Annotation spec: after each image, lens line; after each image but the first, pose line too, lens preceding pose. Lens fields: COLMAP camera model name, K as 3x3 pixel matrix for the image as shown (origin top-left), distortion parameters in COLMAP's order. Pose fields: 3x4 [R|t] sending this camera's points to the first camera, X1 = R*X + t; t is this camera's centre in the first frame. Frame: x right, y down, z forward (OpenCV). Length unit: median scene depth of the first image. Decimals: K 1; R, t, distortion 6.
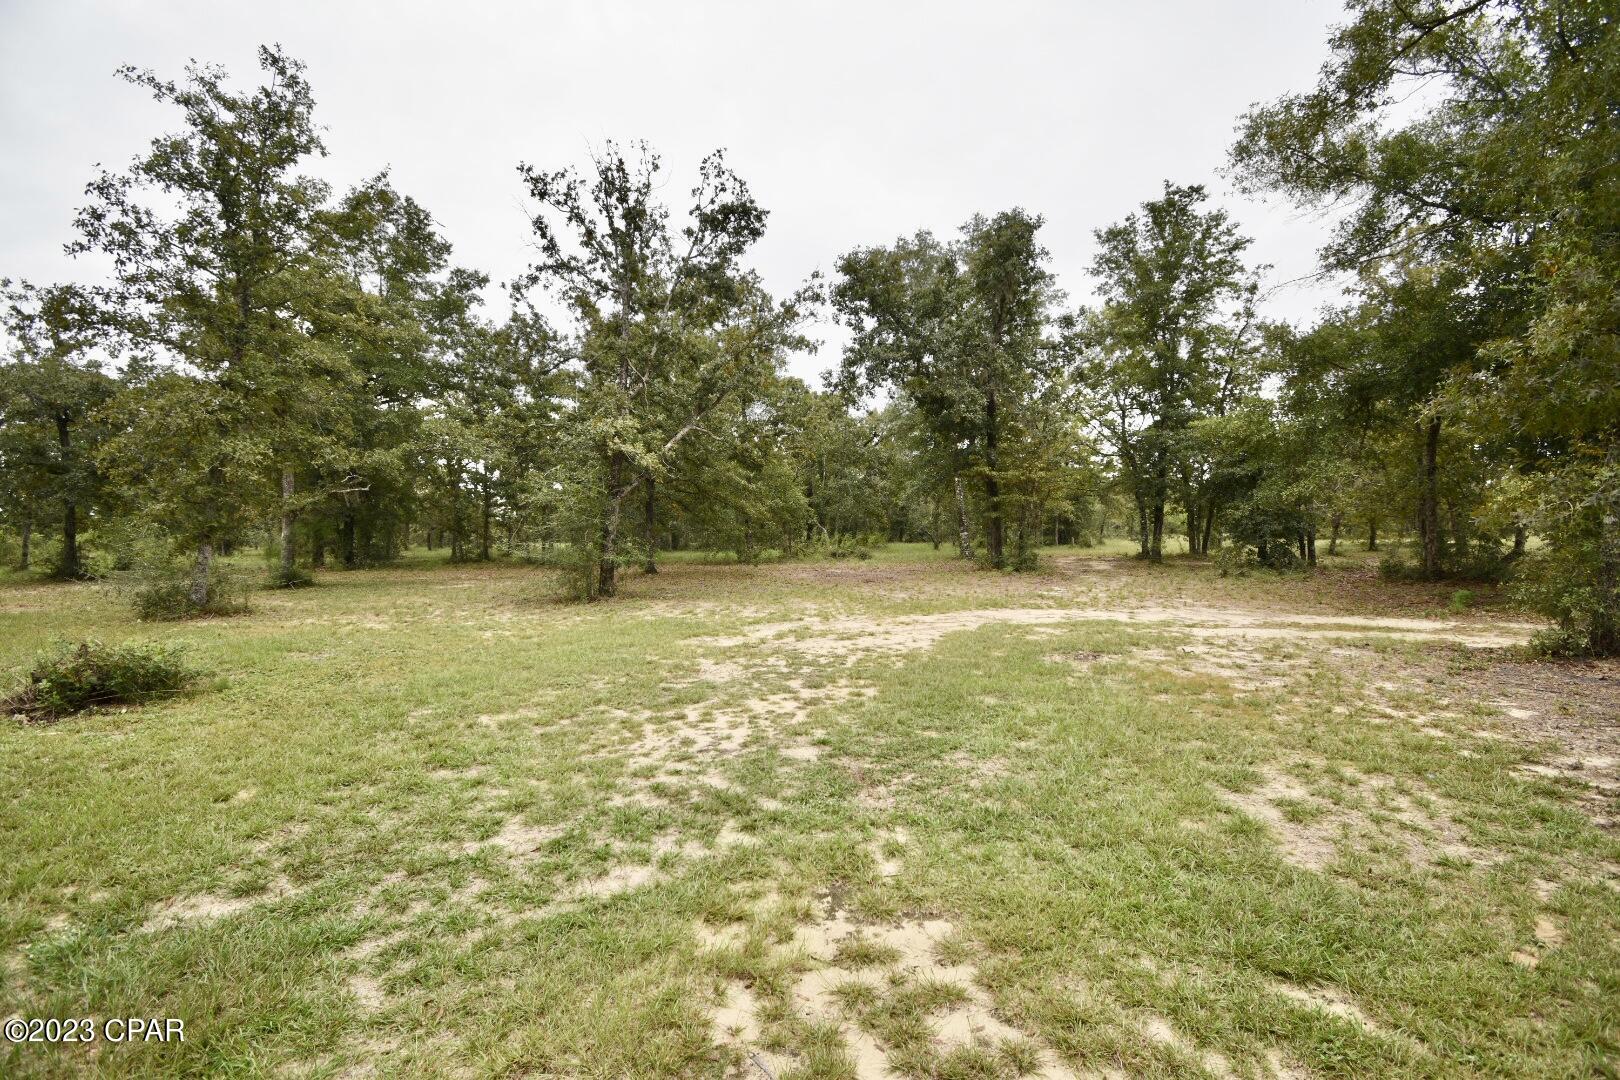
lens RADIAL K [[709.7, 0, 807.8], [0, 709.7, 542.9], [0, 0, 1]] dist [0.010219, -0.019668]
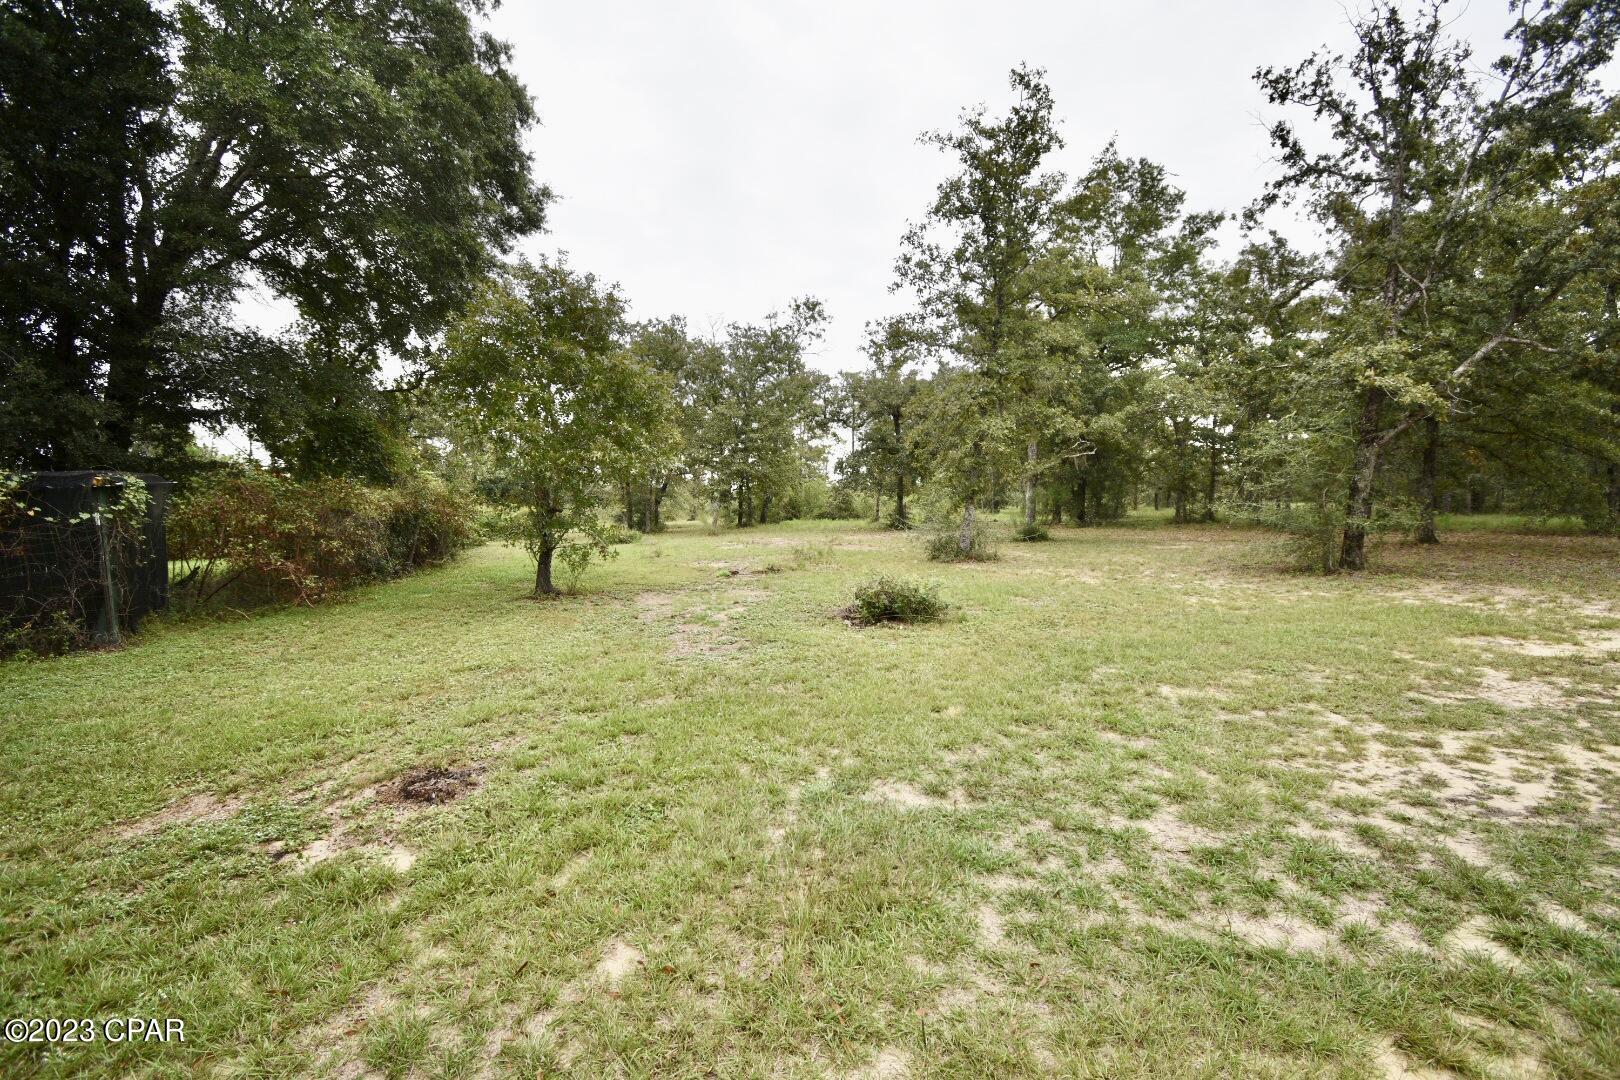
lens RADIAL K [[709.7, 0, 807.7], [0, 709.7, 545.9], [0, 0, 1]] dist [0.010219, -0.019668]
pose [[0.583914, 0.049424, -0.810310, 0.010314], [-0.000173, 0.998153, 0.060757, -0.000403], [0.811816, -0.035337, 0.582843, 0.029616]]
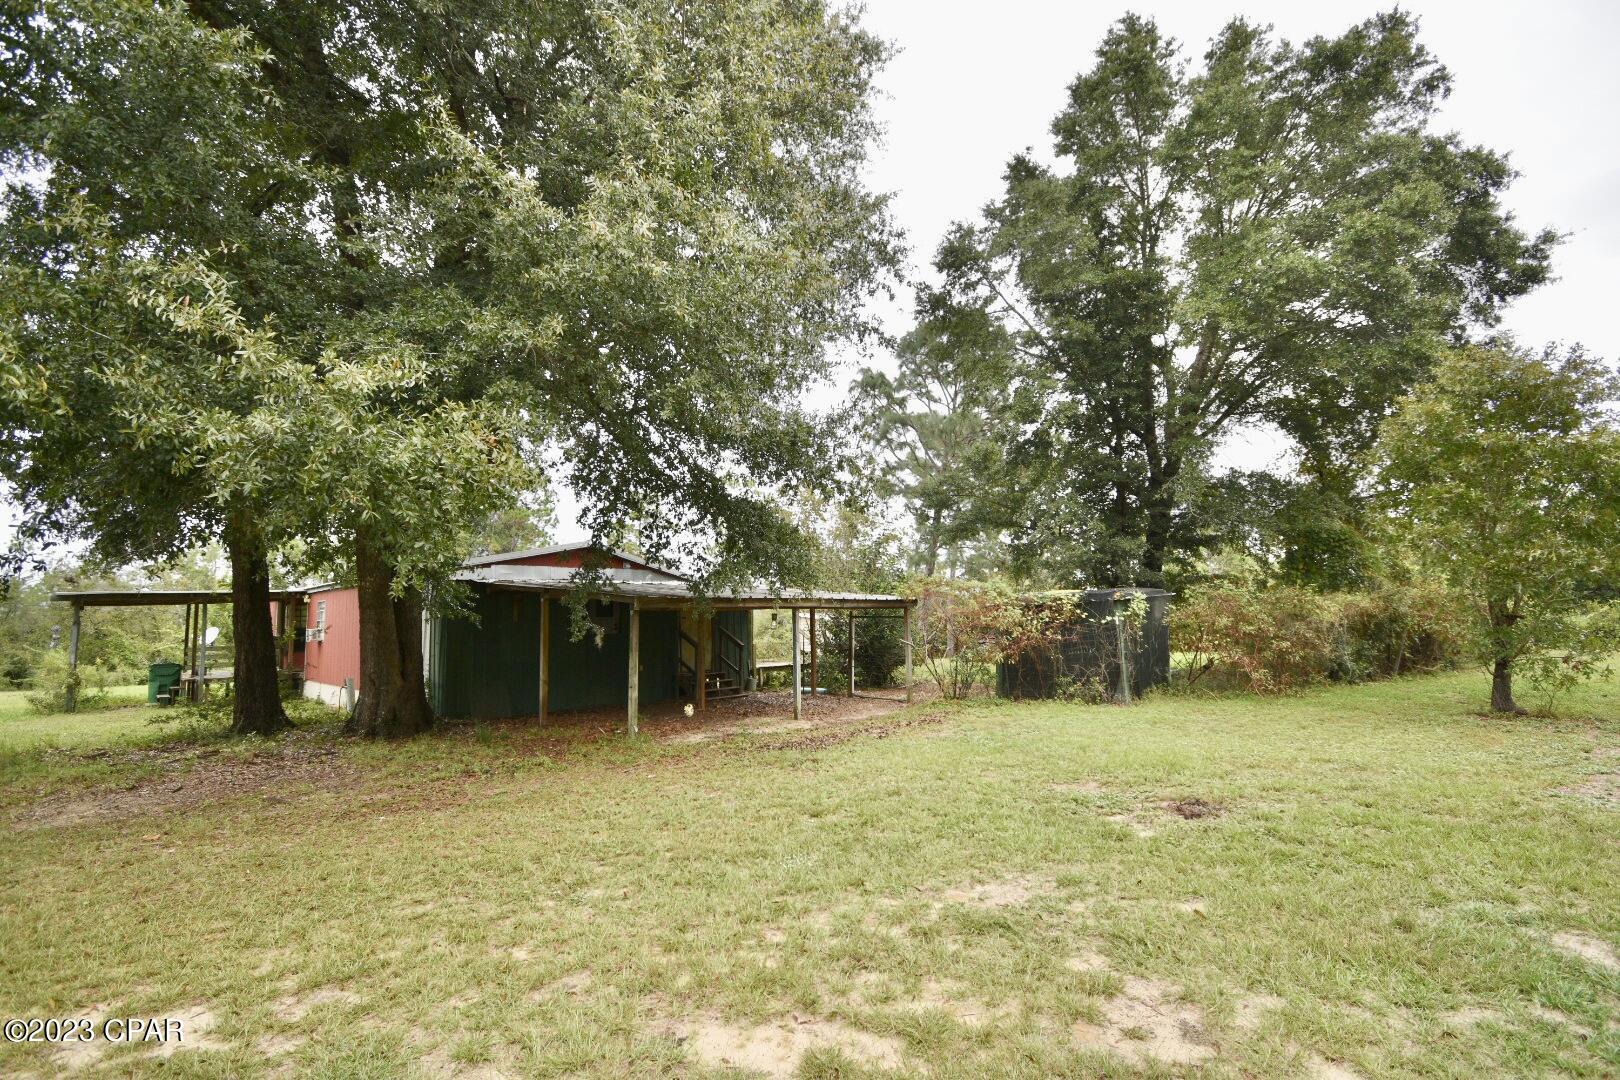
lens RADIAL K [[709.7, 0, 810.1], [0, 709.7, 536.6], [0, 0, 1]] dist [0.010219, -0.019668]
pose [[-0.616435, -0.069854, -0.784301, 0.170833], [0.008981, 0.995369, -0.095712, -0.010682], [0.787354, -0.066045, -0.612953, 0.149386]]
